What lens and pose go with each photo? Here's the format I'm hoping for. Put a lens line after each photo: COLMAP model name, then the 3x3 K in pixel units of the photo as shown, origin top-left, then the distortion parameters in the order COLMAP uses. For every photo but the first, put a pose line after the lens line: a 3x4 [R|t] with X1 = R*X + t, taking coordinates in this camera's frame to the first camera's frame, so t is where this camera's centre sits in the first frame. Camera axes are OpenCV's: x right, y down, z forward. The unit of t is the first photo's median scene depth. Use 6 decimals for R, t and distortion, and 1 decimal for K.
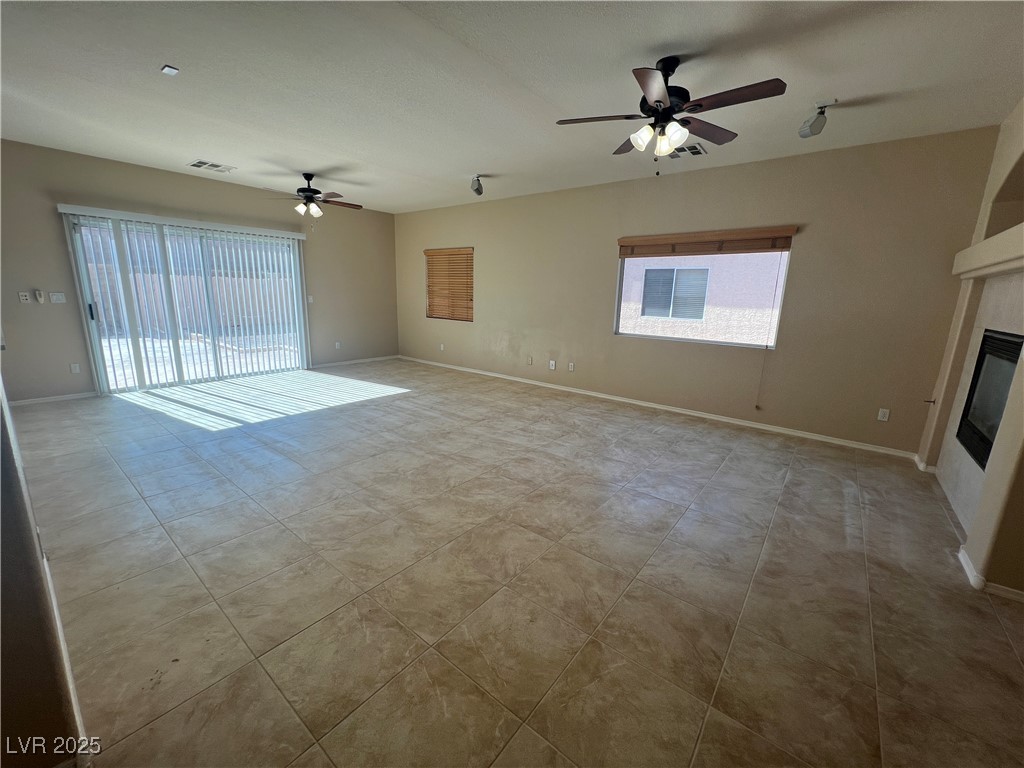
lens RADIAL K [[411.7, 0, 511.0], [0, 411.7, 380.1], [0, 0, 1]] dist [-0.002817, 0.001013]
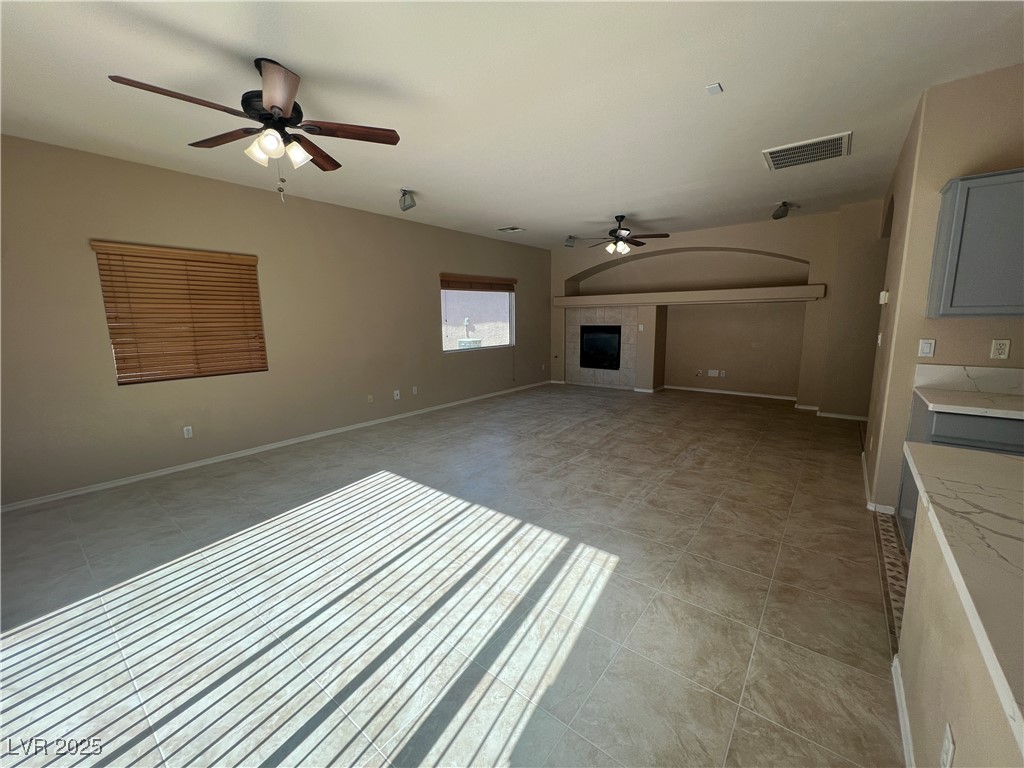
lens RADIAL K [[411.7, 0, 509.6], [0, 411.7, 380.9], [0, 0, 1]] dist [-0.002817, 0.001013]
pose [[0.002257, -0.182959, 0.983118, -1.222406], [0.220326, 0.959052, 0.177974, -0.264808], [-0.975424, 0.216205, 0.042475, 1.023727]]
